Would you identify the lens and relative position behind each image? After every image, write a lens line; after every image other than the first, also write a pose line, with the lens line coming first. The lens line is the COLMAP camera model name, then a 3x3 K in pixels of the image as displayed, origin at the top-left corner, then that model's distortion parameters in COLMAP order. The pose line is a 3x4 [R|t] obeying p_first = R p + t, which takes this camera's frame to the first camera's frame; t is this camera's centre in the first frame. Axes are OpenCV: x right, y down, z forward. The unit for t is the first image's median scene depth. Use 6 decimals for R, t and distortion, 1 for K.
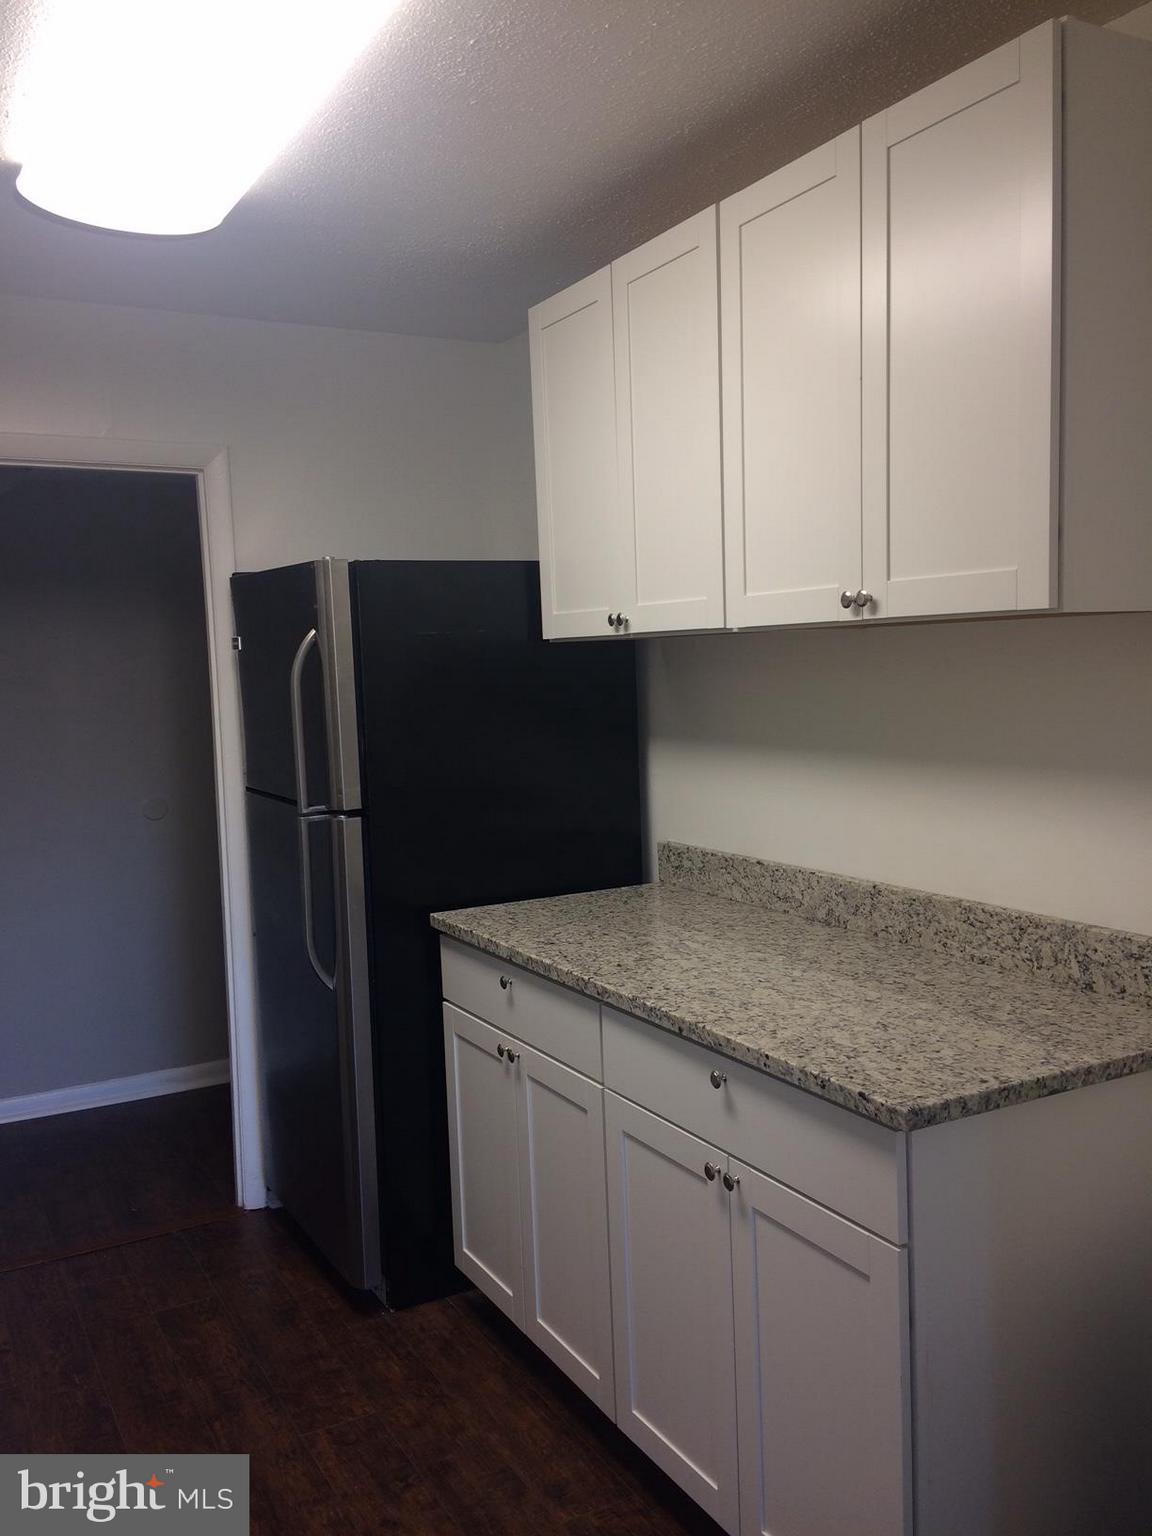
lens RADIAL K [[1328.5, 0, 576.0], [0, 1328.5, 768.0], [0, 0, 1]] dist [0.108159, 0.002004]
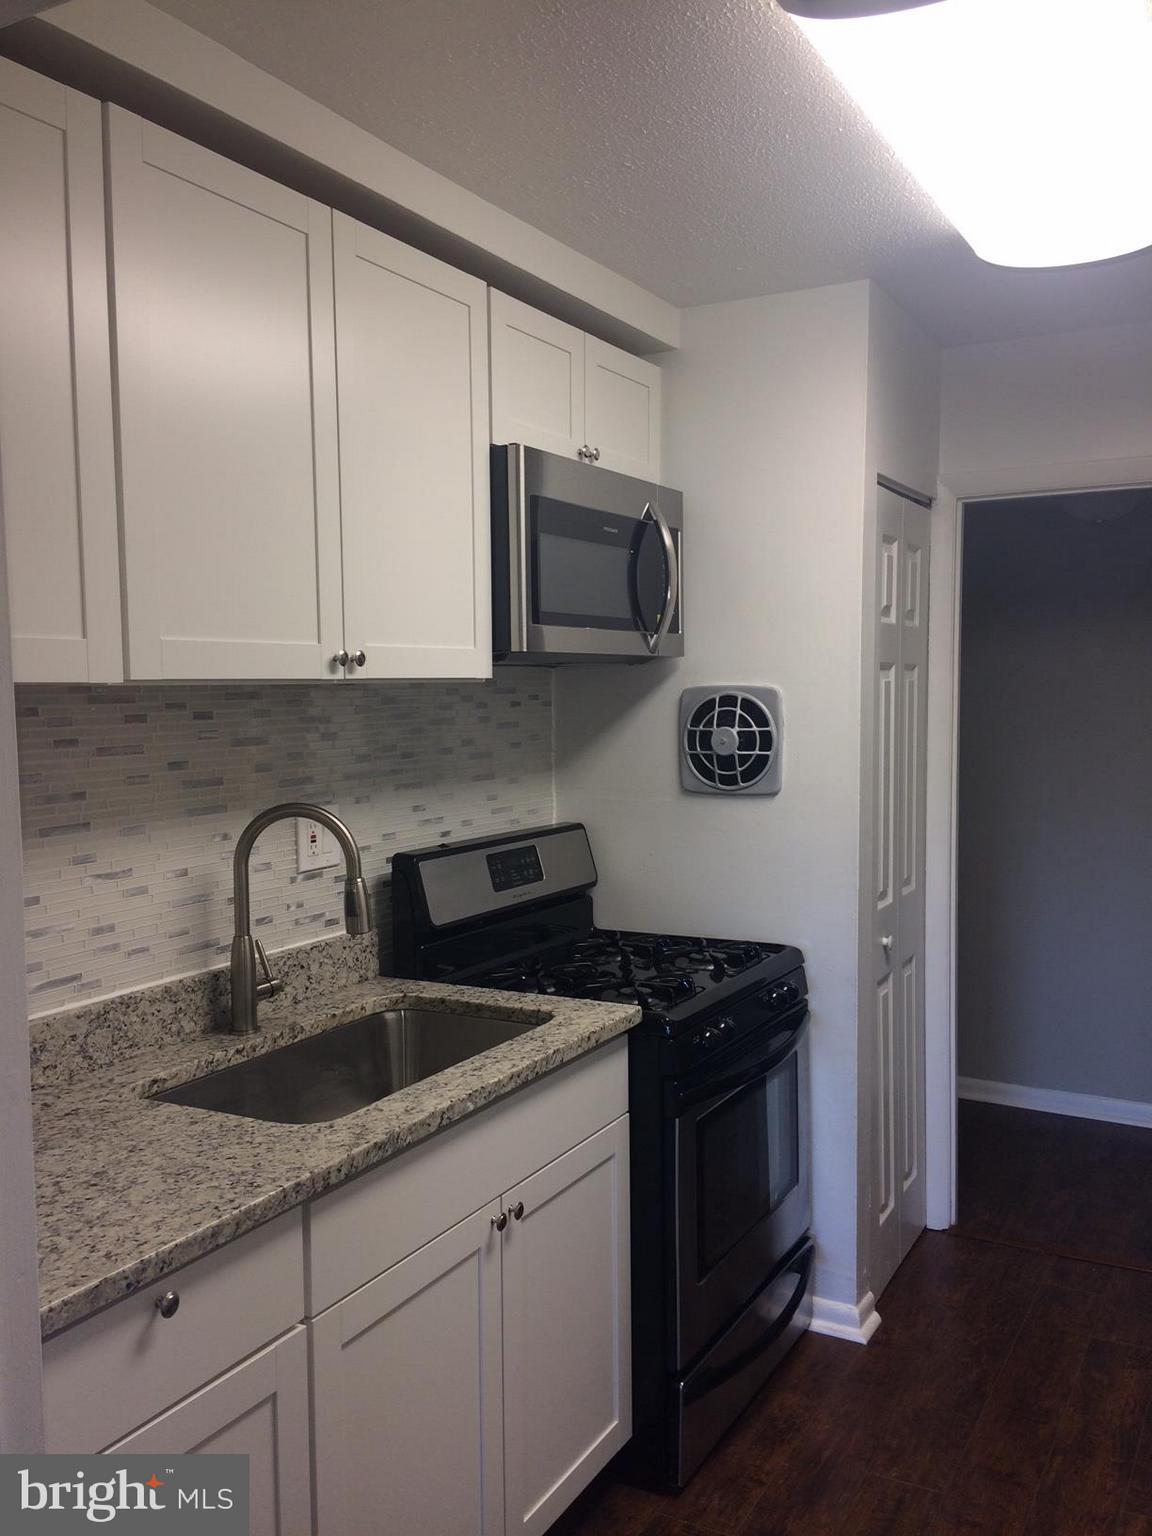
lens RADIAL K [[1328.5, 0, 576.0], [0, 1328.5, 768.0], [0, 0, 1]] dist [0.108159, 0.002004]
pose [[-0.538379, -0.001565, 0.842701, -0.764929], [0.106777, 0.991812, 0.070059, -0.097137], [-0.835911, 0.127700, -0.533803, 1.436071]]
